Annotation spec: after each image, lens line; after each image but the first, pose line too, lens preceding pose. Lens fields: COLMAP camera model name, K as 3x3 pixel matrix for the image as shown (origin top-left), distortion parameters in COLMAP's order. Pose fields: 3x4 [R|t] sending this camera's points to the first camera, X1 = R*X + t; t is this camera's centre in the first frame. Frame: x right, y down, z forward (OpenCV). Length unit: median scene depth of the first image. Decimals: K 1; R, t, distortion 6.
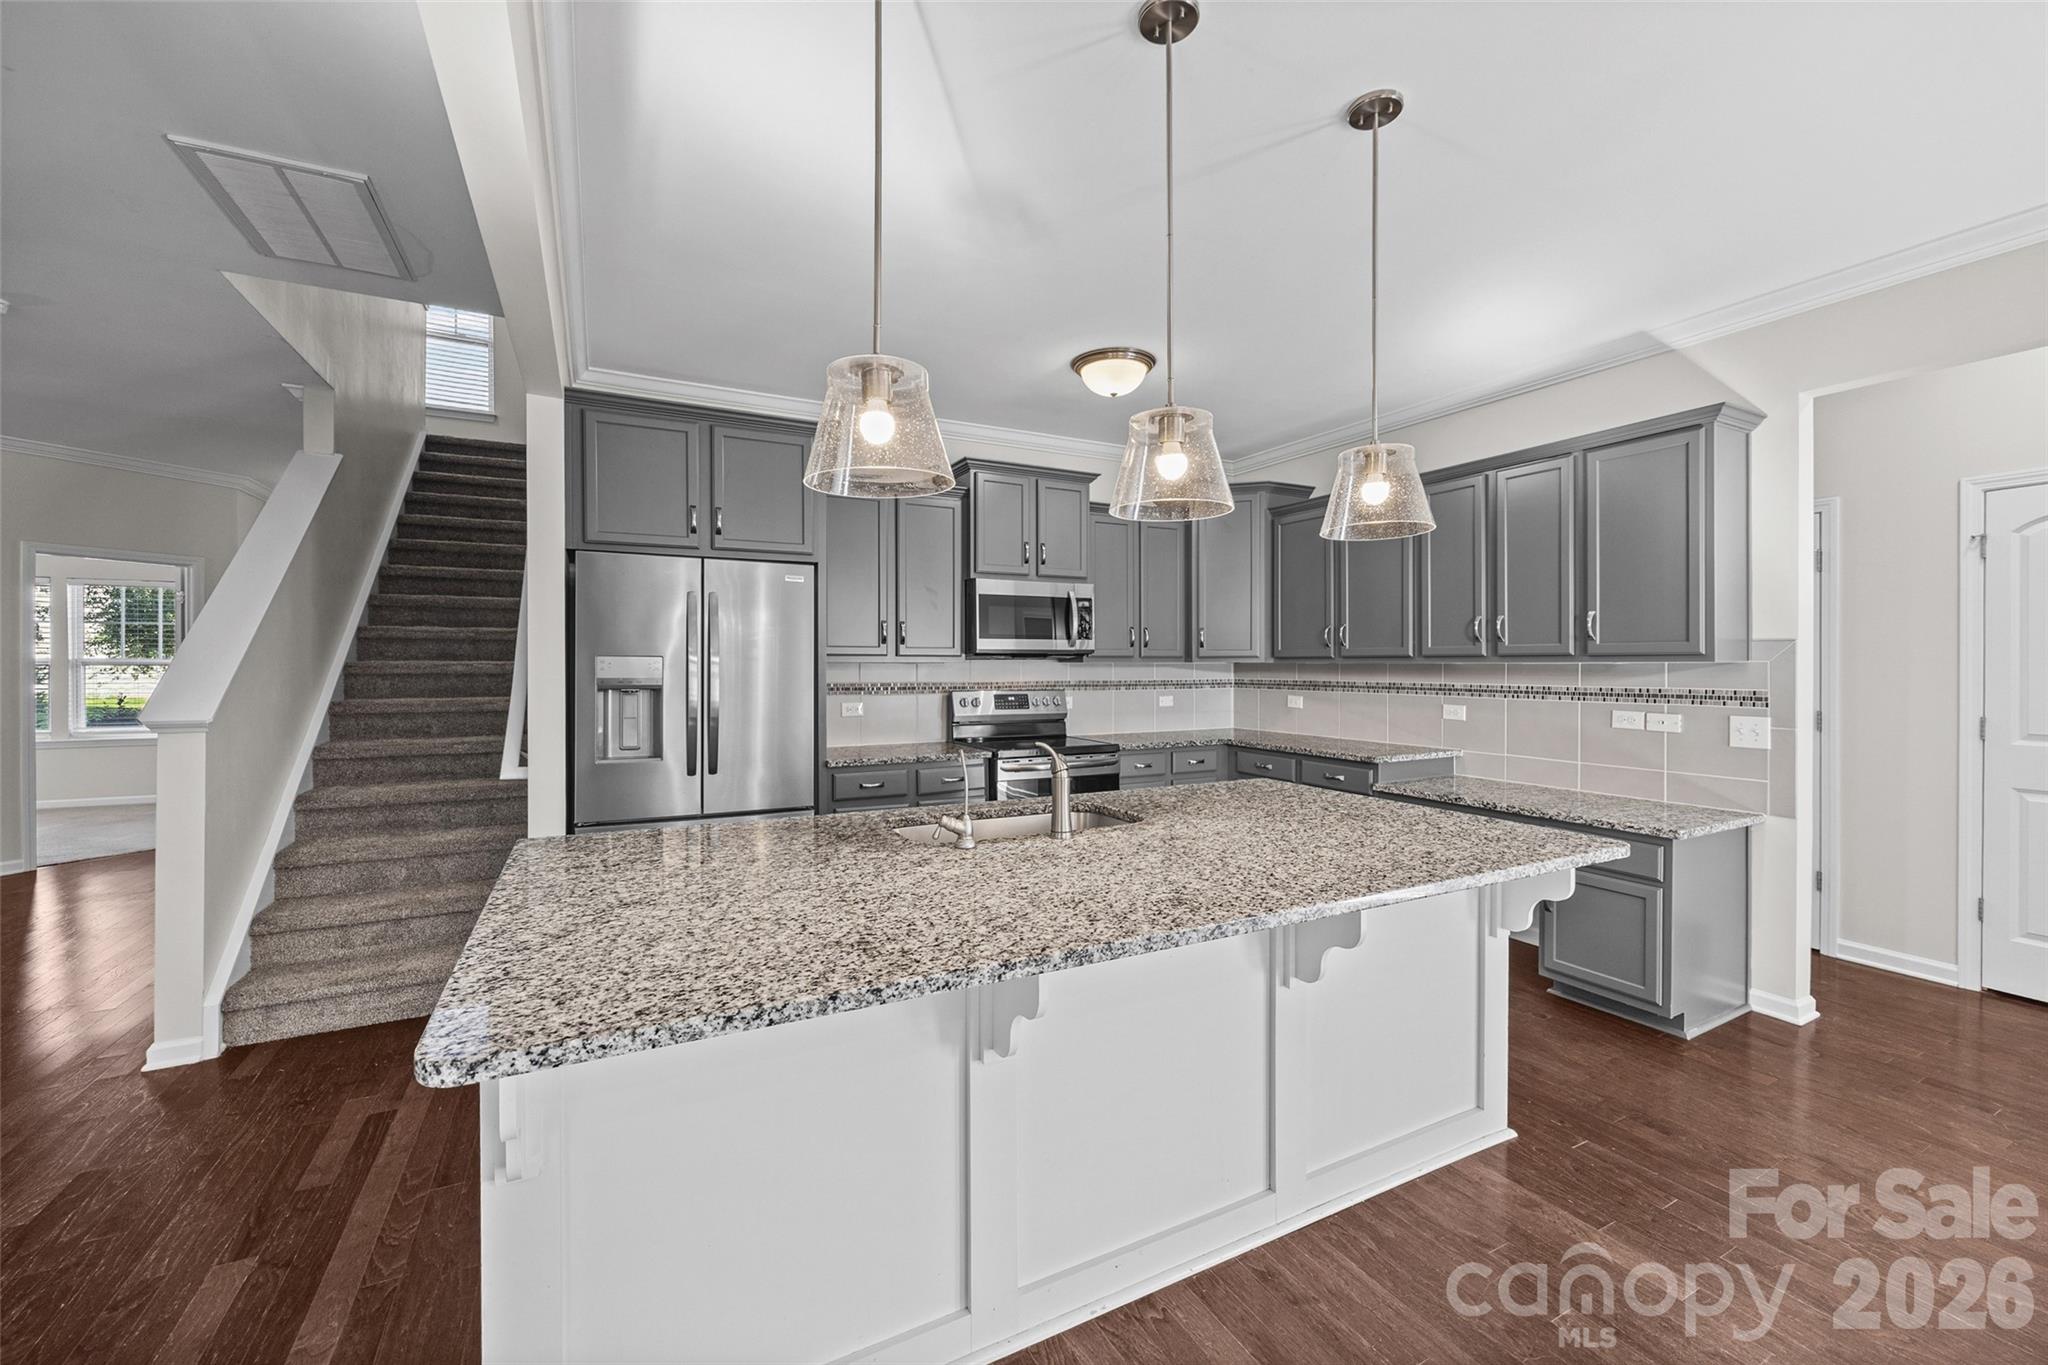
lens RADIAL K [[806.5, 0, 1018.2], [0, 806.5, 669.3], [0, 0, 1]] dist [-0.000564, 0.000117]
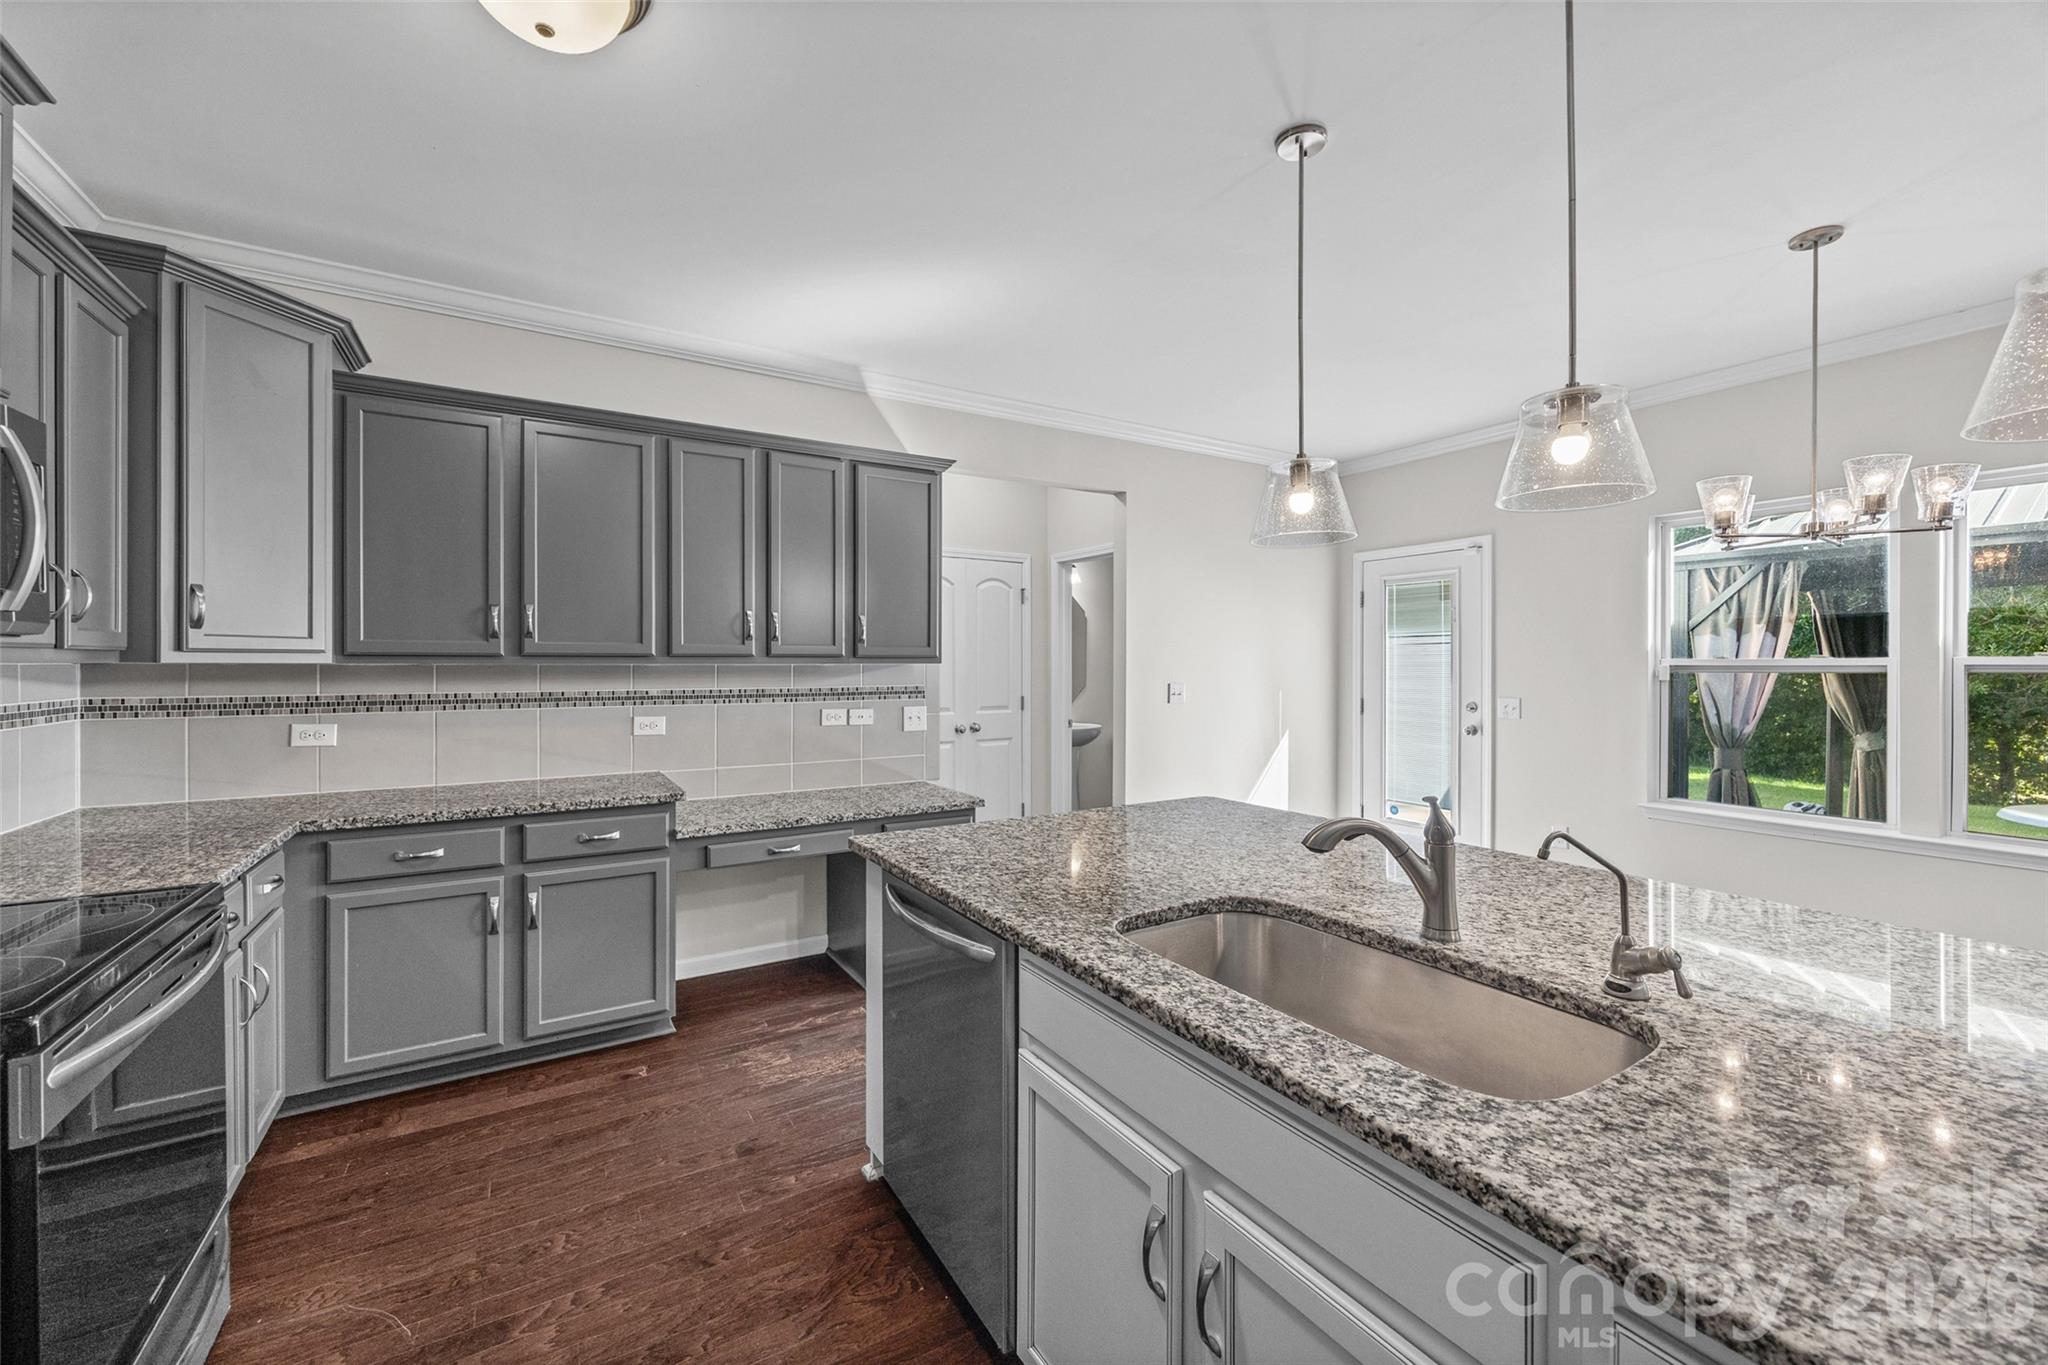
lens RADIAL K [[806.5, 0, 1018.2], [0, 806.5, 669.3], [0, 0, 1]] dist [-0.000564, 0.000117]
pose [[-0.084296, -0.003456, 0.996435, -0.271418], [0.007004, 0.999967, 0.004061, -0.003225], [-0.996416, 0.007321, -0.084269, 0.663673]]
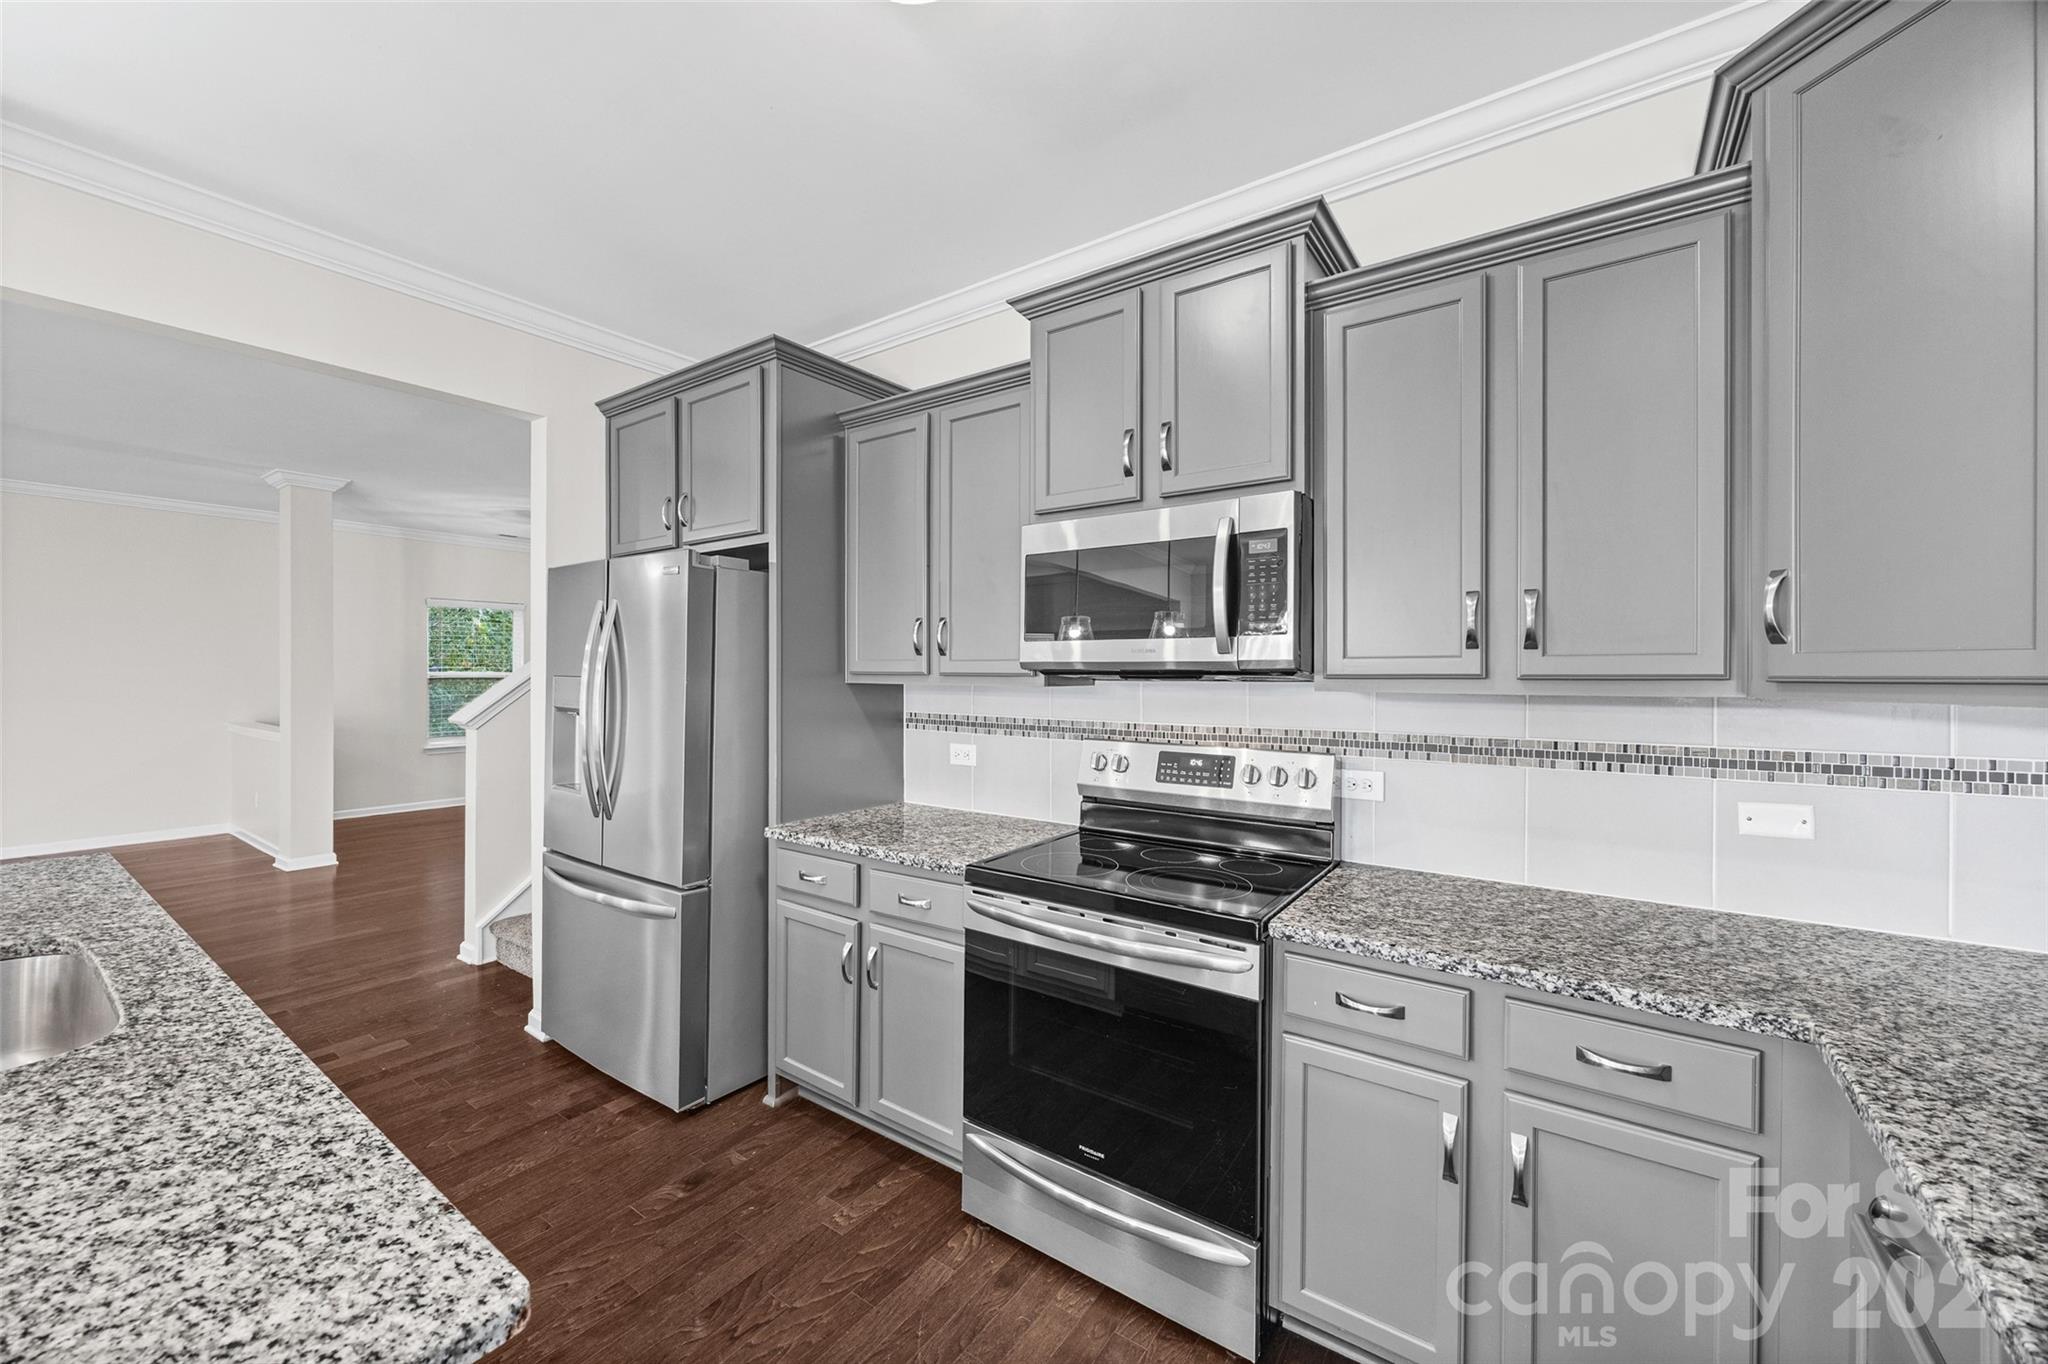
lens RADIAL K [[806.5, 0, 1018.2], [0, 806.5, 668.8], [0, 0, 1]] dist [-0.000564, 0.000117]
pose [[0.464627, -0.000578, -0.885506, 0.396482], [-0.010220, 0.999930, -0.006015, -0.016865], [0.885448, 0.011844, 0.464588, 0.734514]]
